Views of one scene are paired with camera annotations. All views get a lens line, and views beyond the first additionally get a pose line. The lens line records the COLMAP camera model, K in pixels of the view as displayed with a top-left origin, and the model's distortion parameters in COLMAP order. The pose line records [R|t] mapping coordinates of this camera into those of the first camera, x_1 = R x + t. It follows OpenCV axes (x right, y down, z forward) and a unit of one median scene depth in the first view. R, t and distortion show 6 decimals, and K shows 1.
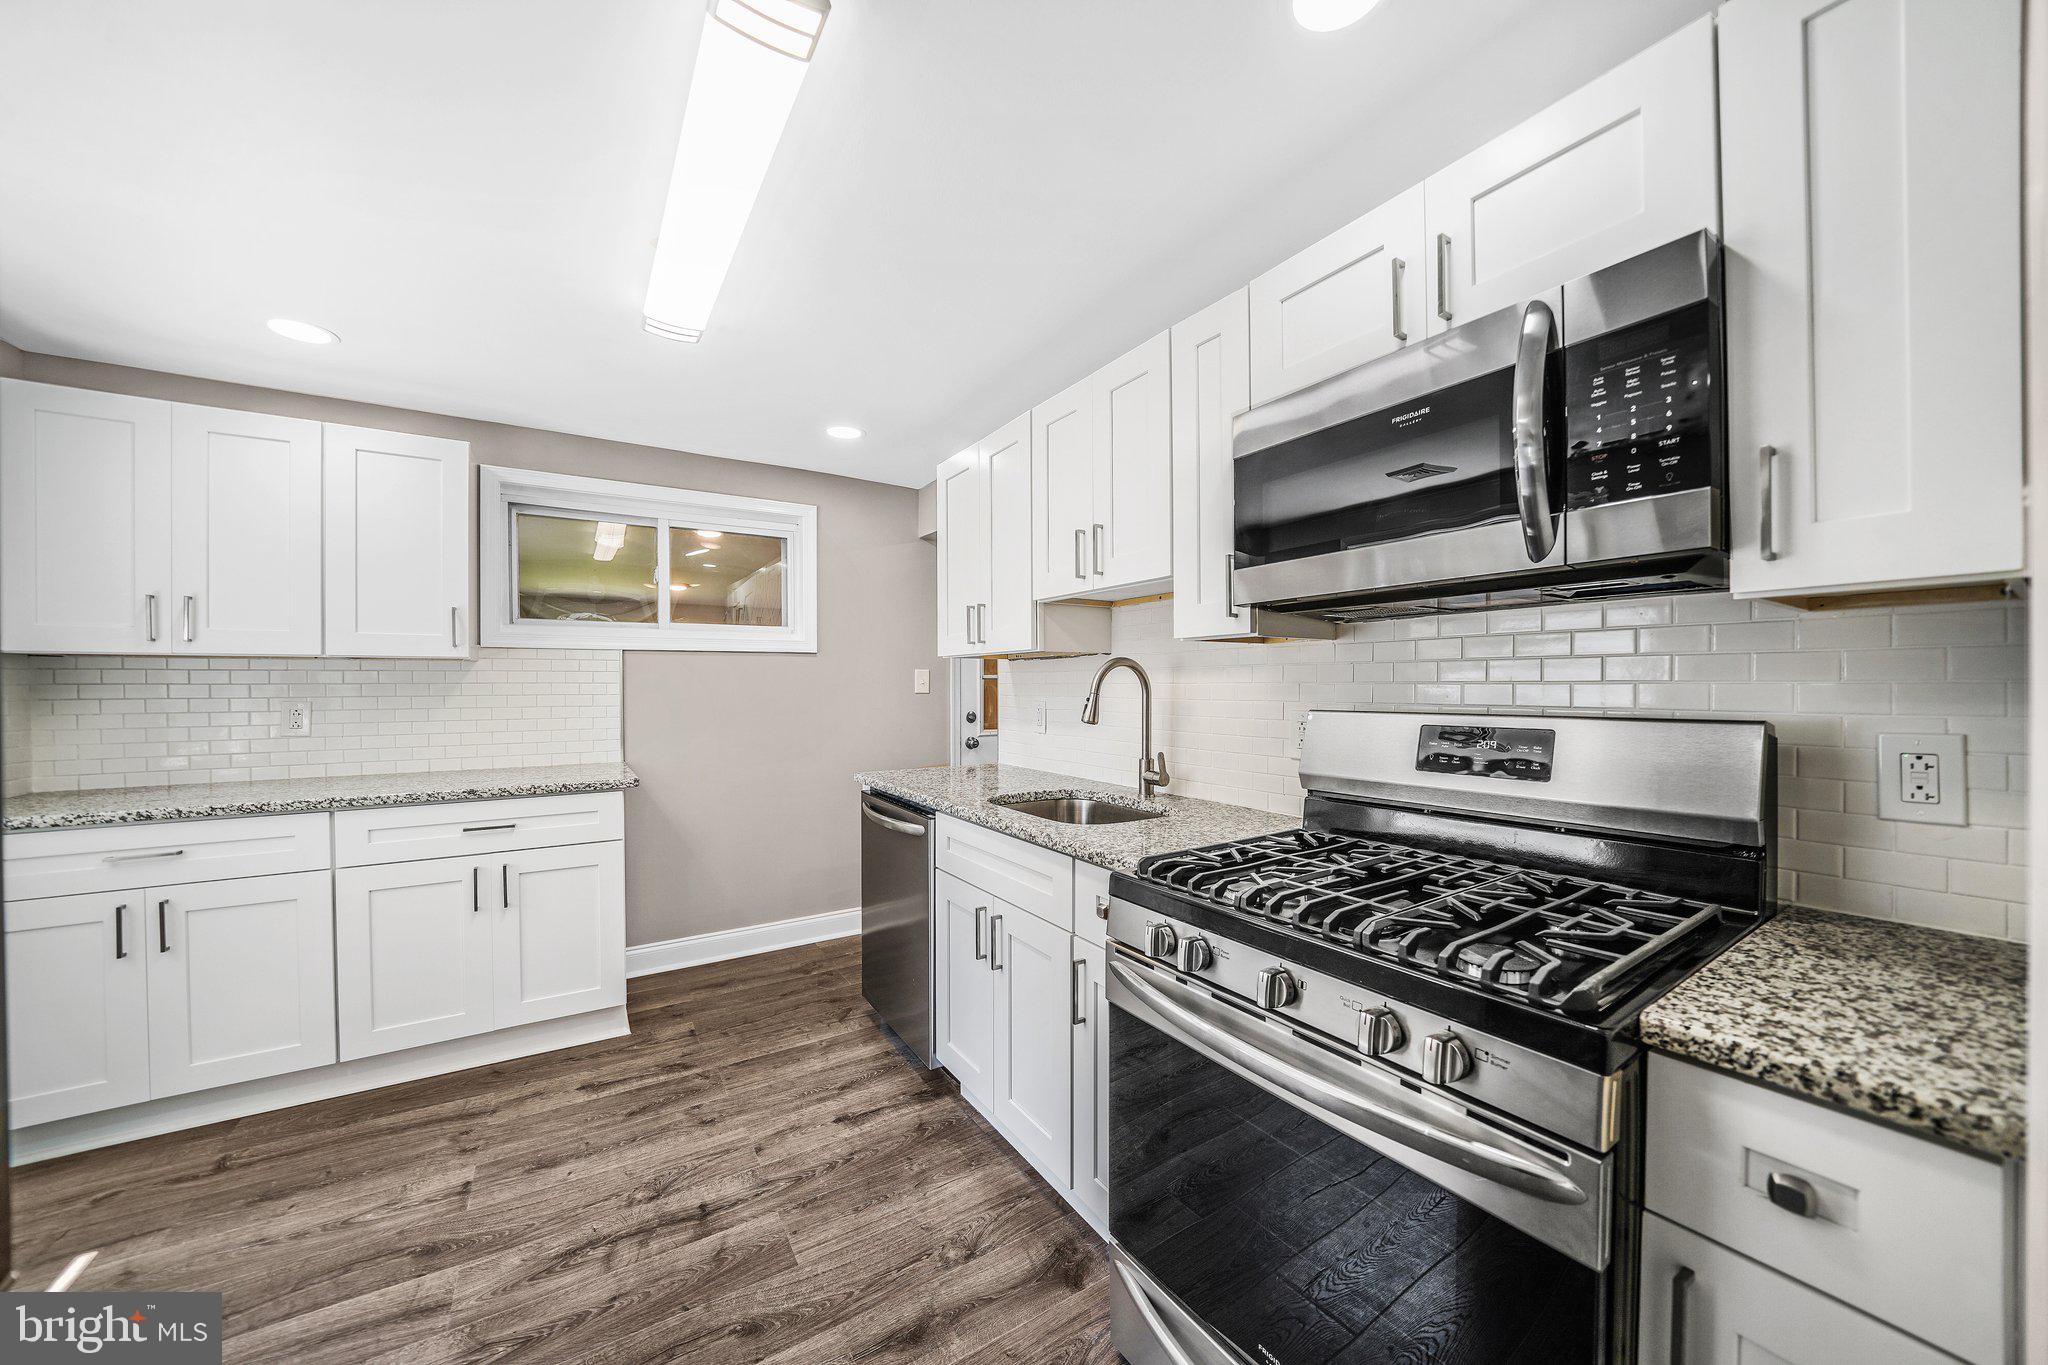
lens RADIAL K [[712.0, 0, 1022.7], [0, 712.0, 688.3], [0, 0, 1]] dist [-0.021971, 0.002176]
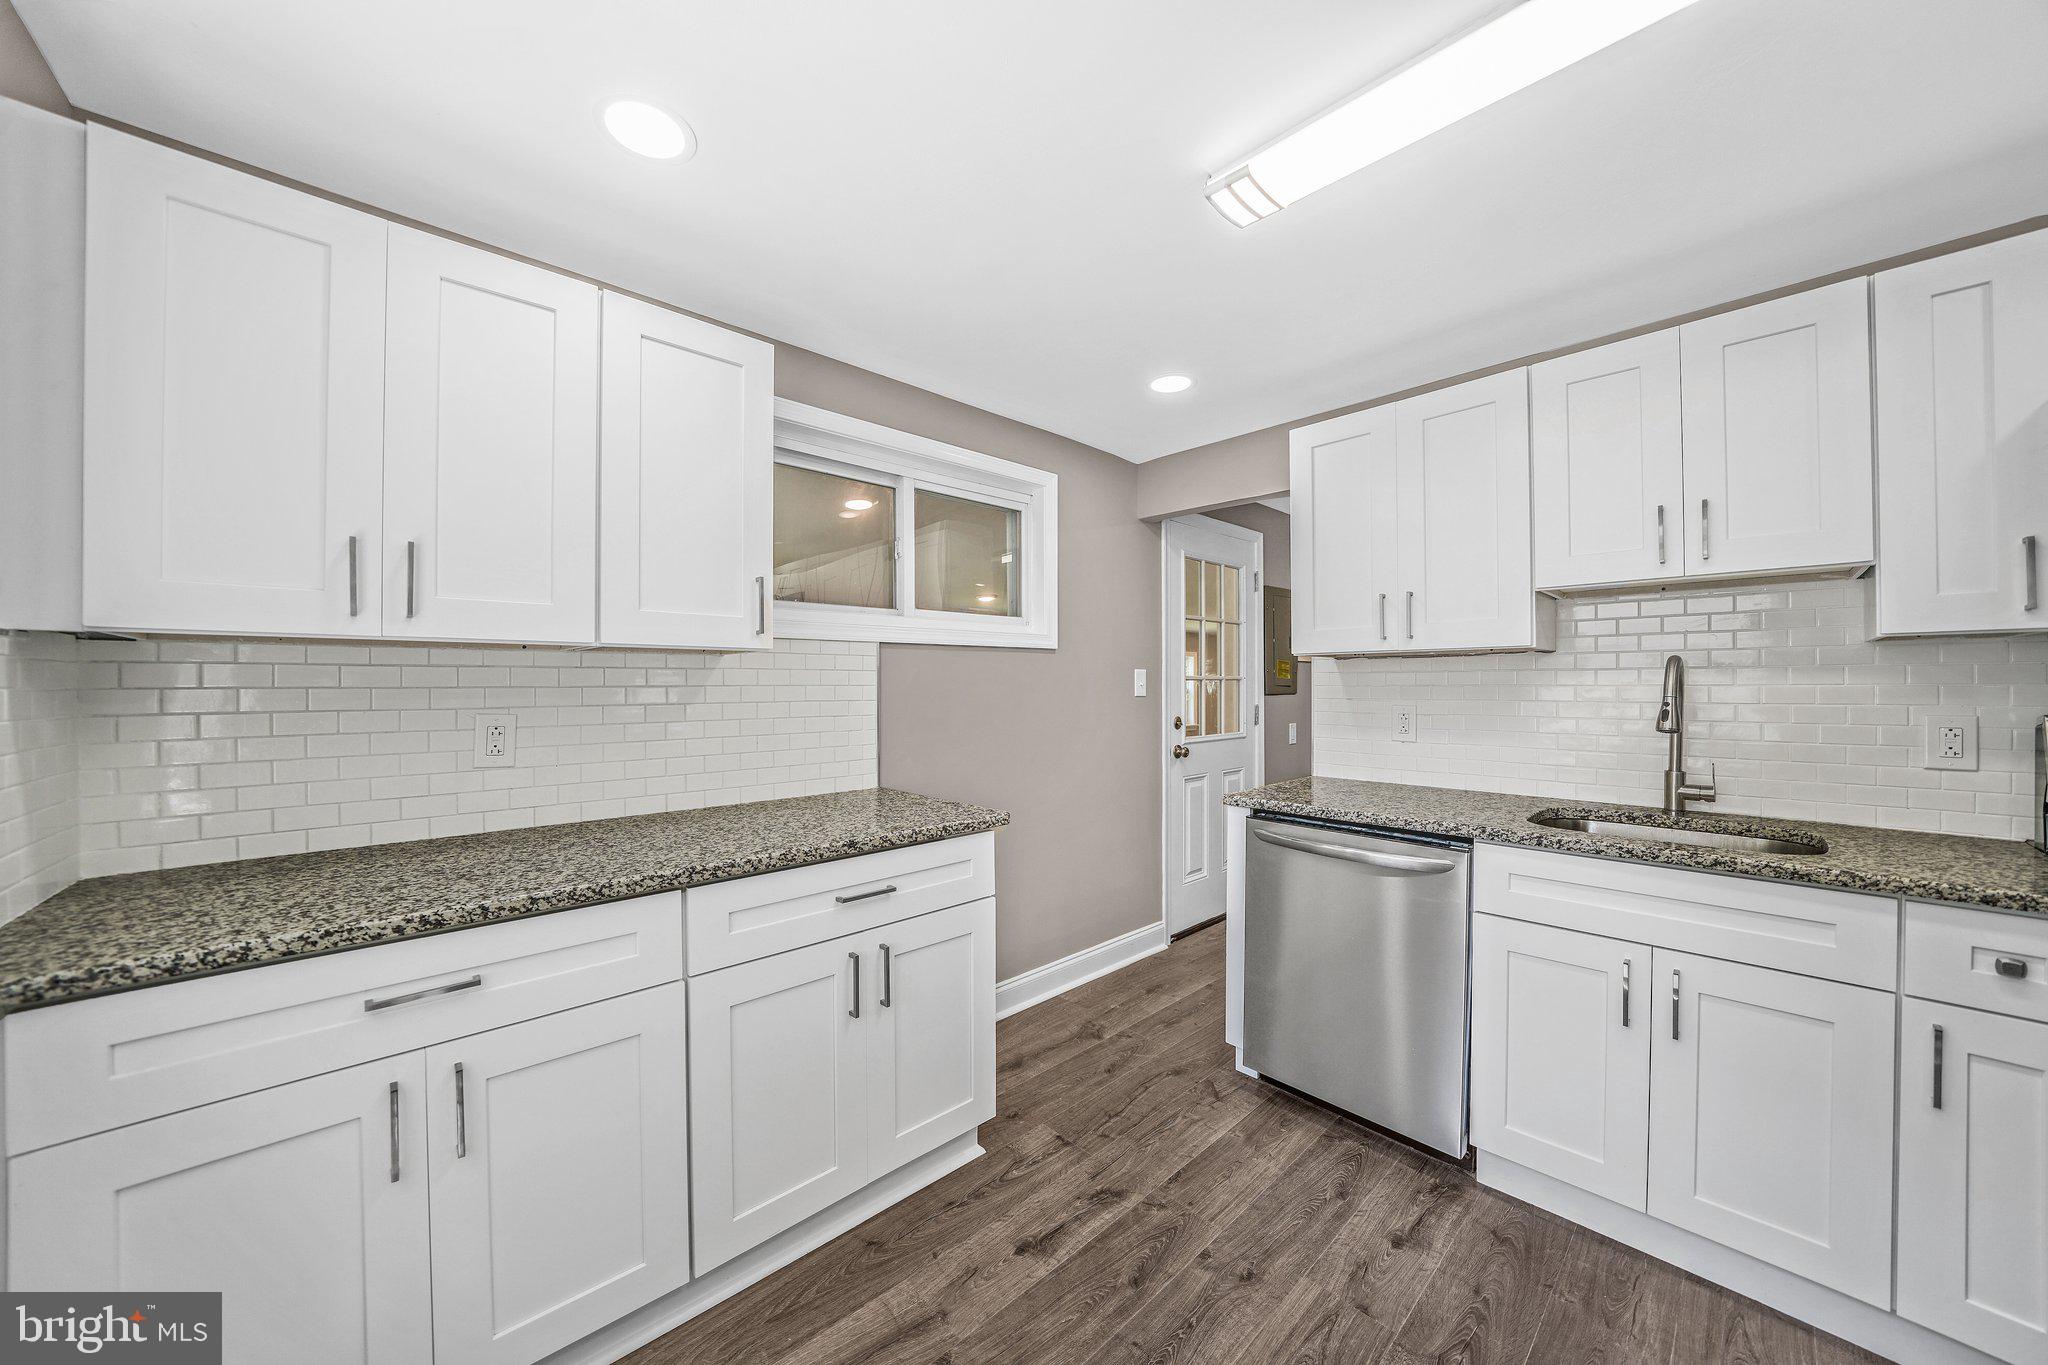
lens RADIAL K [[704.1, 0, 1024.0], [0, 704.1, 682.5], [0, 0, 1]] dist [-0.020224, 0.000029]
pose [[0.982962, 0.000322, 0.183809, -0.732369], [0.001333, 0.999960, -0.008877, -0.004031], [-0.183805, 0.008971, 0.982922, 0.288050]]
